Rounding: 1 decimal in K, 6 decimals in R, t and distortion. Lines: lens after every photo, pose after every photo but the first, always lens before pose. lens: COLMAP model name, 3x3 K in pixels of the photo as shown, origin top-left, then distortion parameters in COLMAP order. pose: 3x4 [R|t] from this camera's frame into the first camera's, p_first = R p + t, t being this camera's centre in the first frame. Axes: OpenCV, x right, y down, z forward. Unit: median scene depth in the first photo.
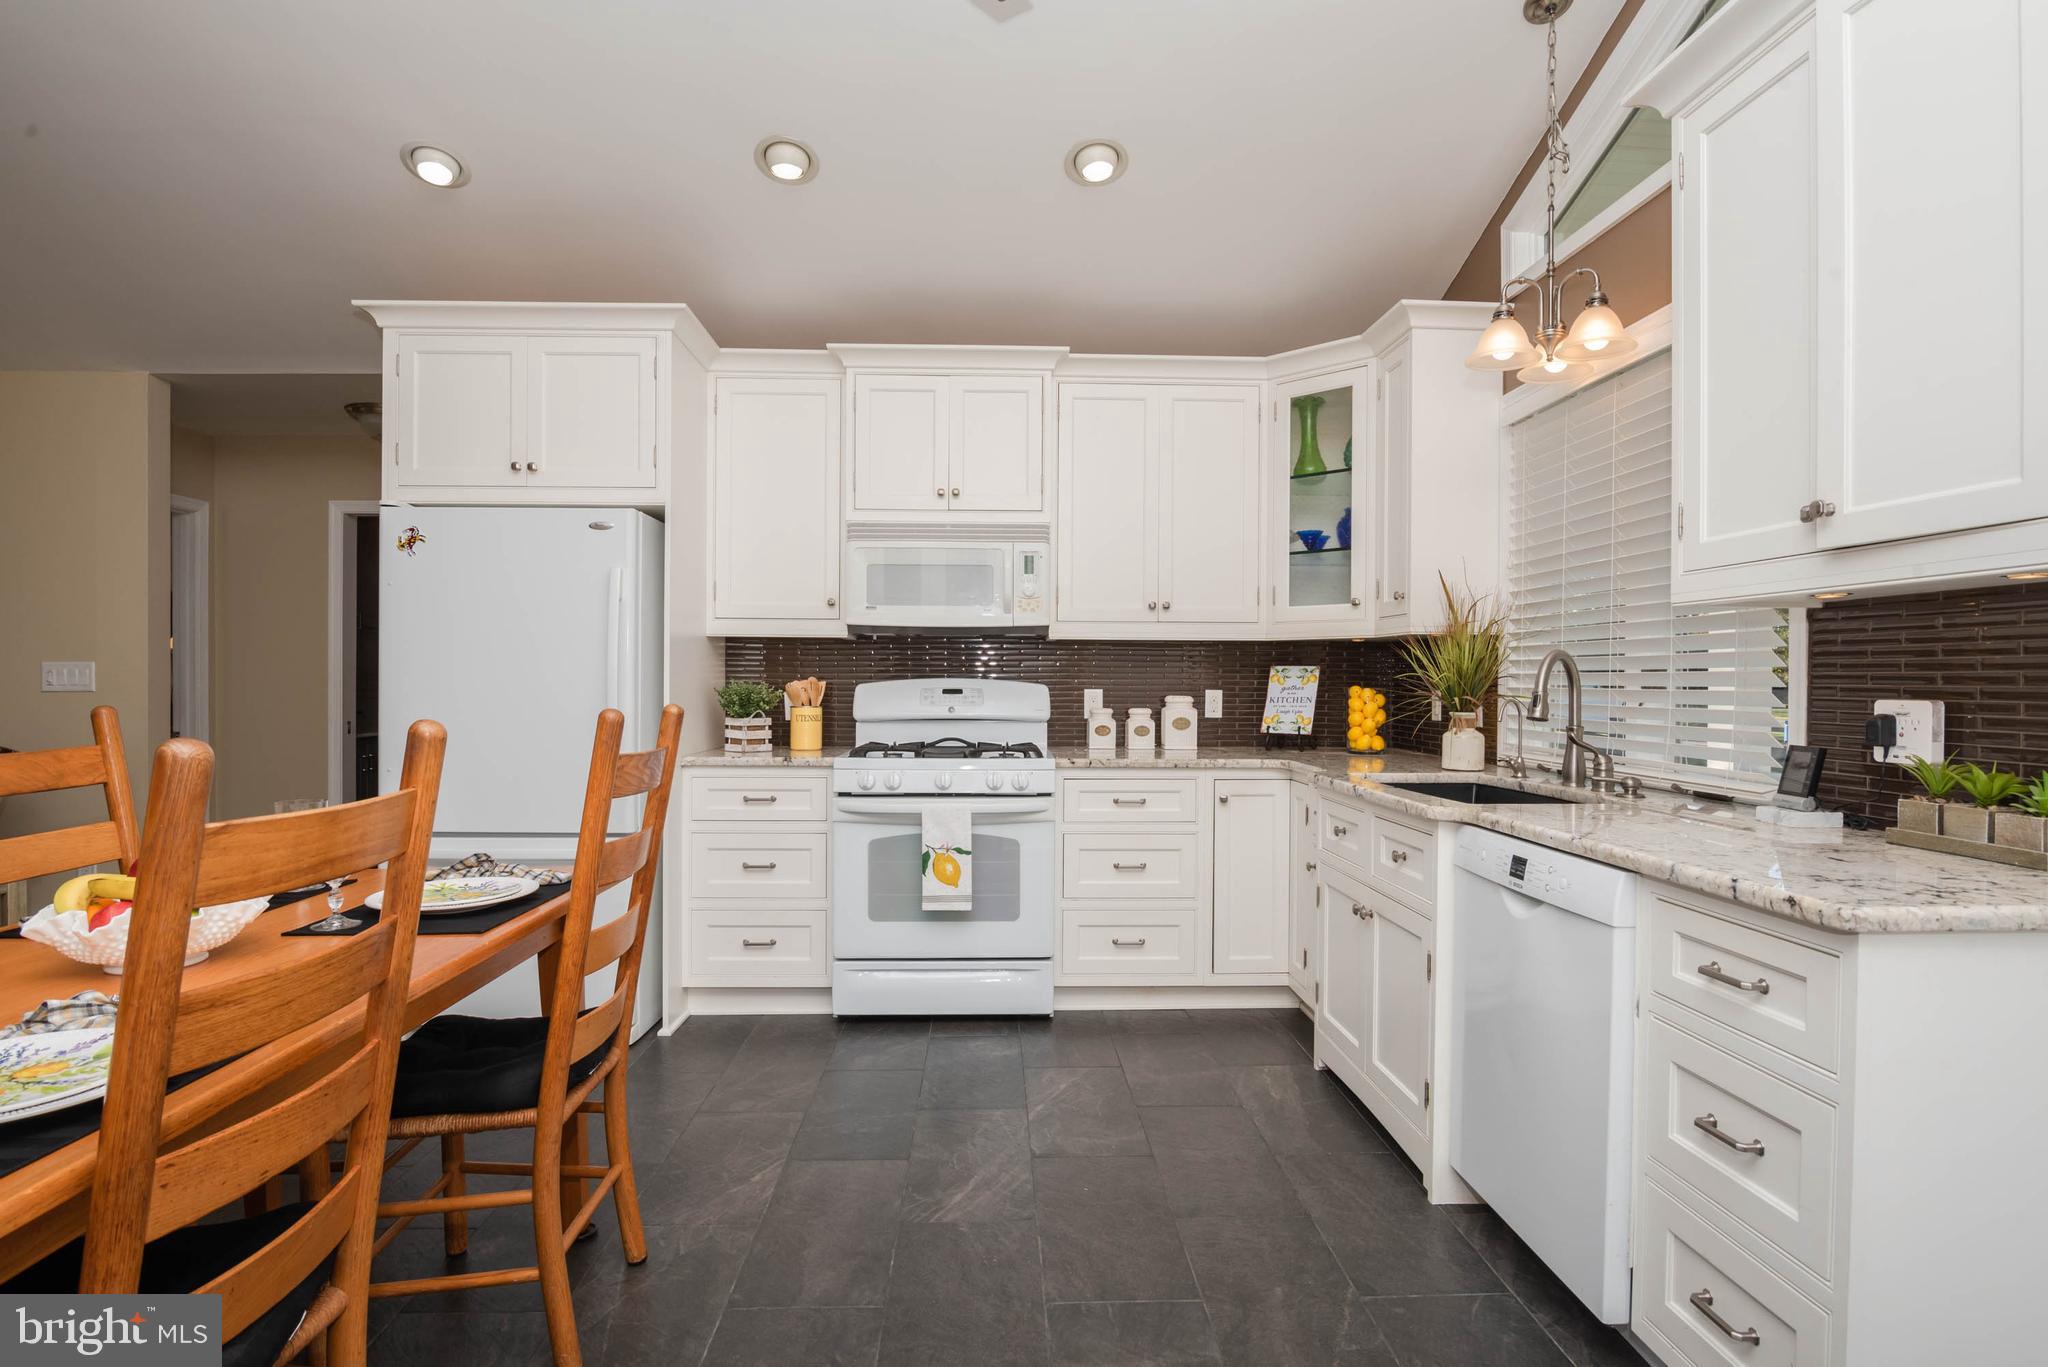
lens RADIAL K [[1020.5, 0, 1009.8], [0, 1020.5, 691.5], [0, 0, 1]] dist [-0.020728, 0.002731]
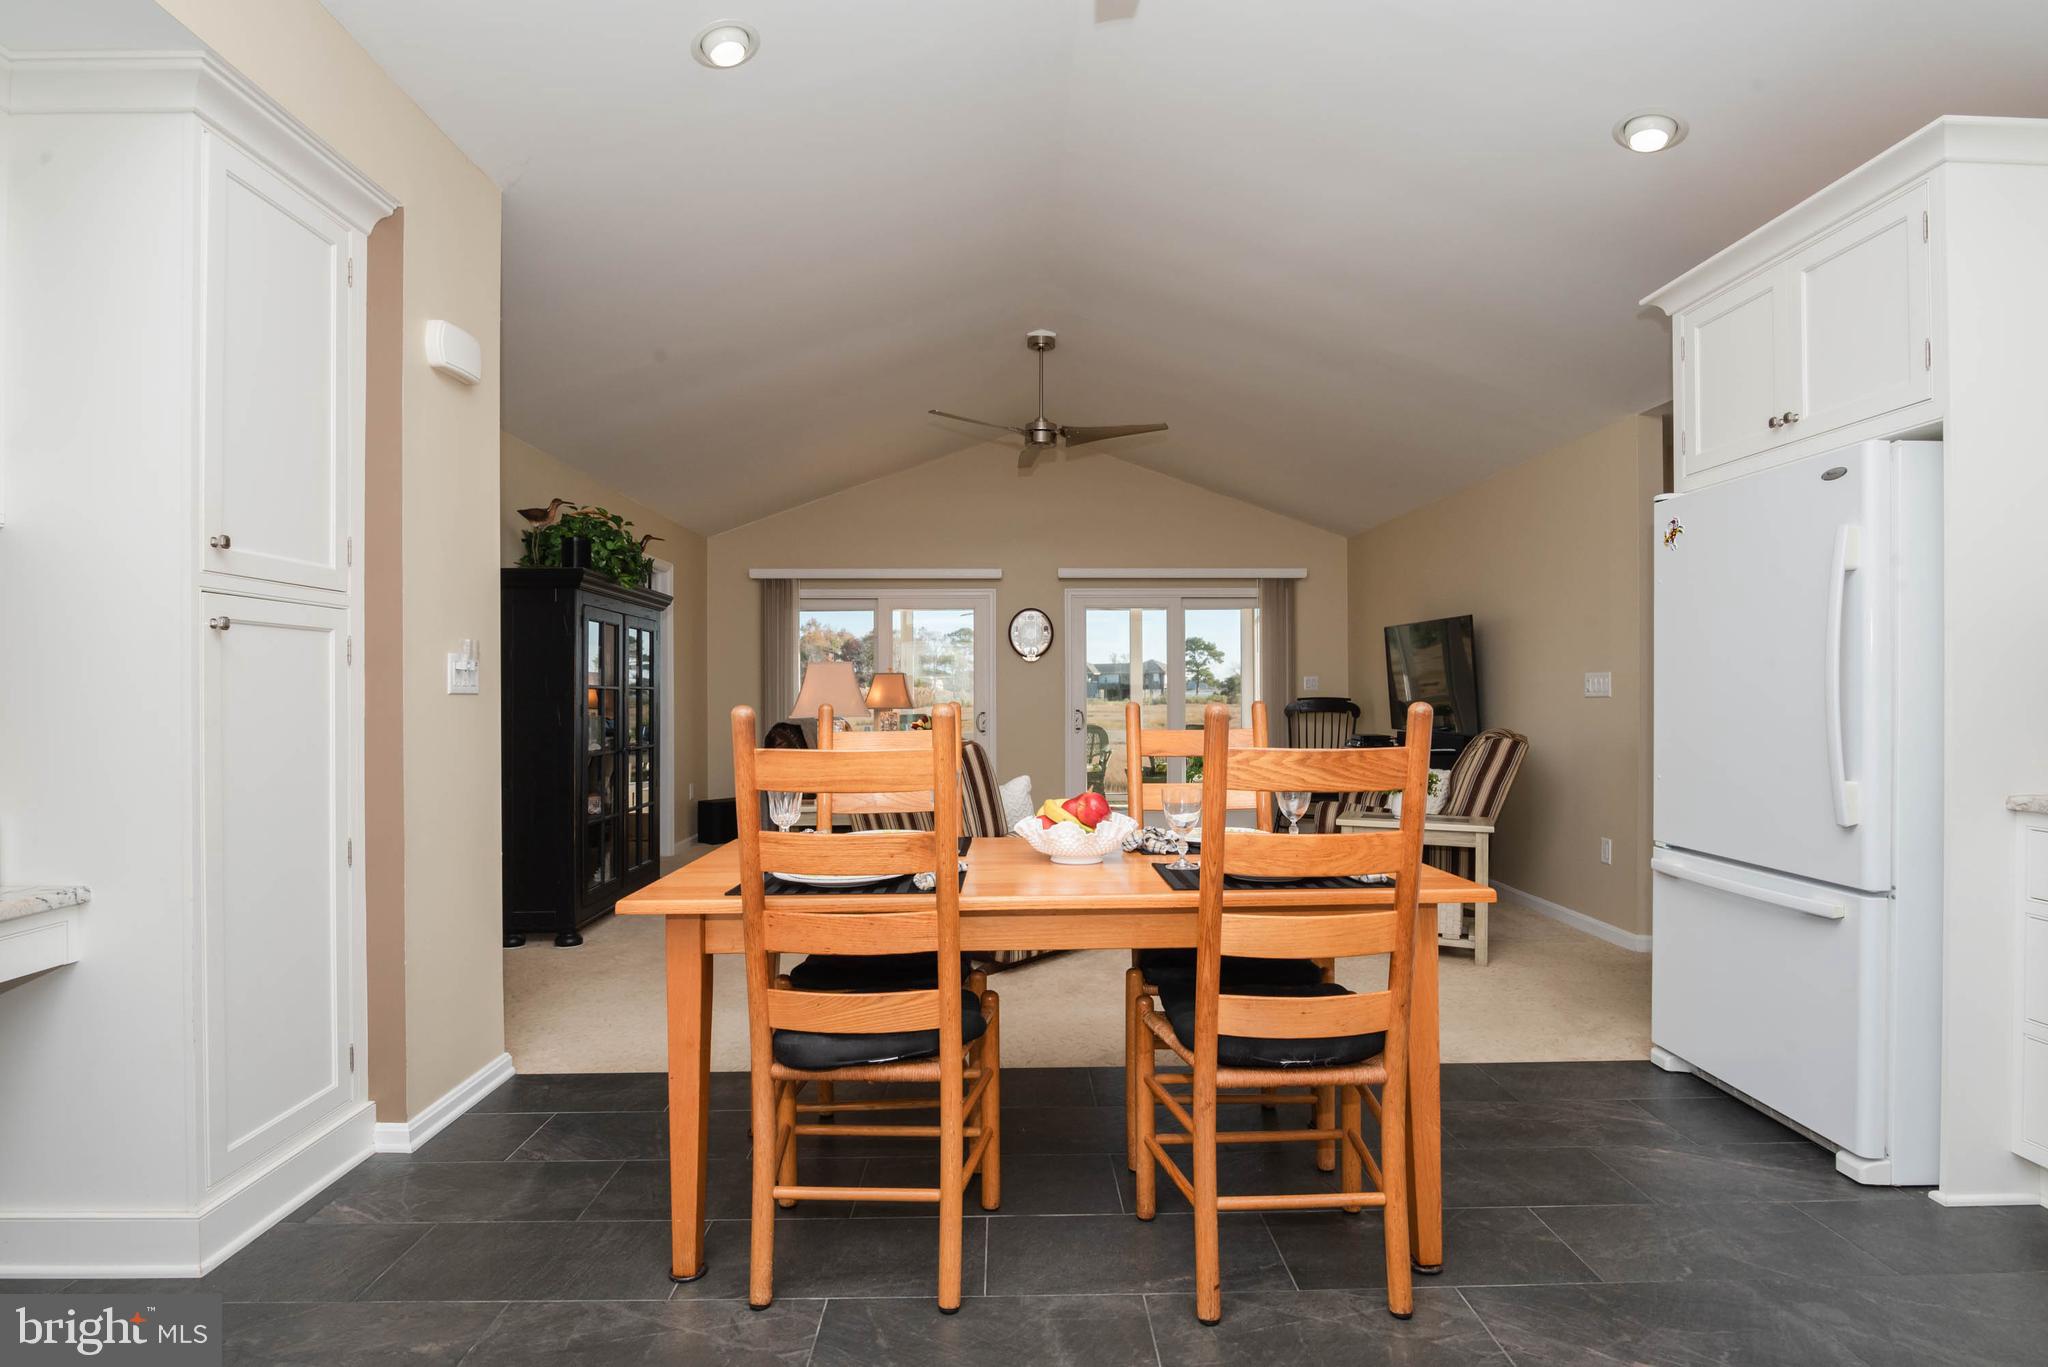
lens RADIAL K [[1020.5, 0, 1046.5], [0, 1020.5, 687.3], [0, 0, 1]] dist [-0.020728, 0.002731]
pose [[0.016164, -0.010298, -0.999816, 0.300286], [-0.005035, 0.999933, -0.010380, 0.004806], [0.999857, 0.005202, 0.016111, 0.367333]]
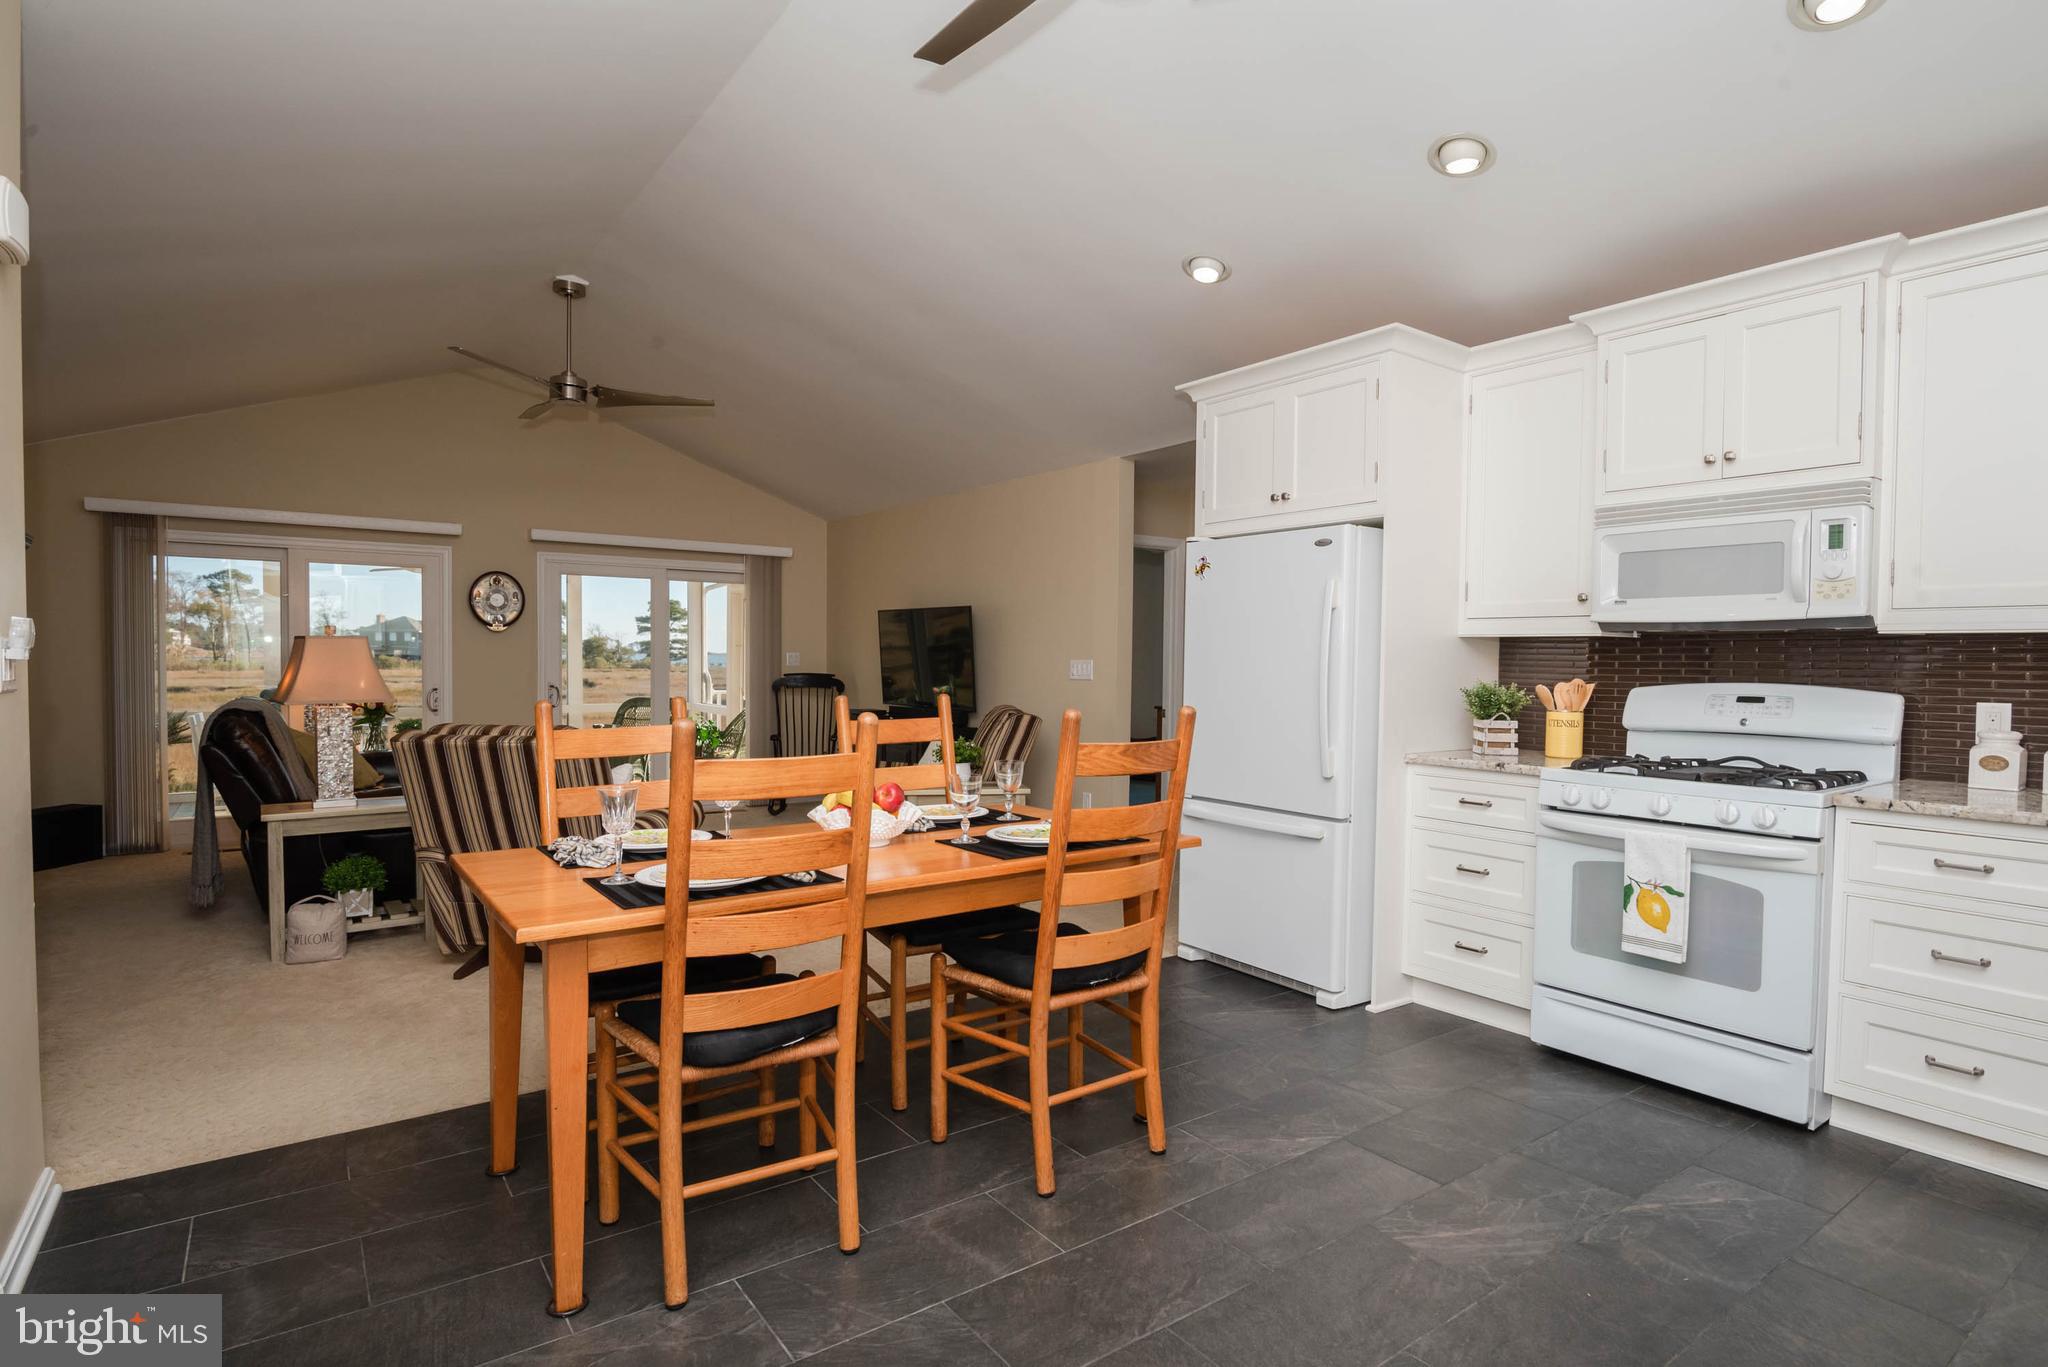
lens RADIAL K [[1020.5, 0, 1038.1], [0, 1020.5, 689.6], [0, 0, 1]] dist [-0.020728, 0.002731]
pose [[0.576873, 0.025297, -0.816442, 0.304935], [-0.016719, 0.999677, 0.019161, -0.015501], [0.816663, 0.002597, 0.577109, 0.085173]]
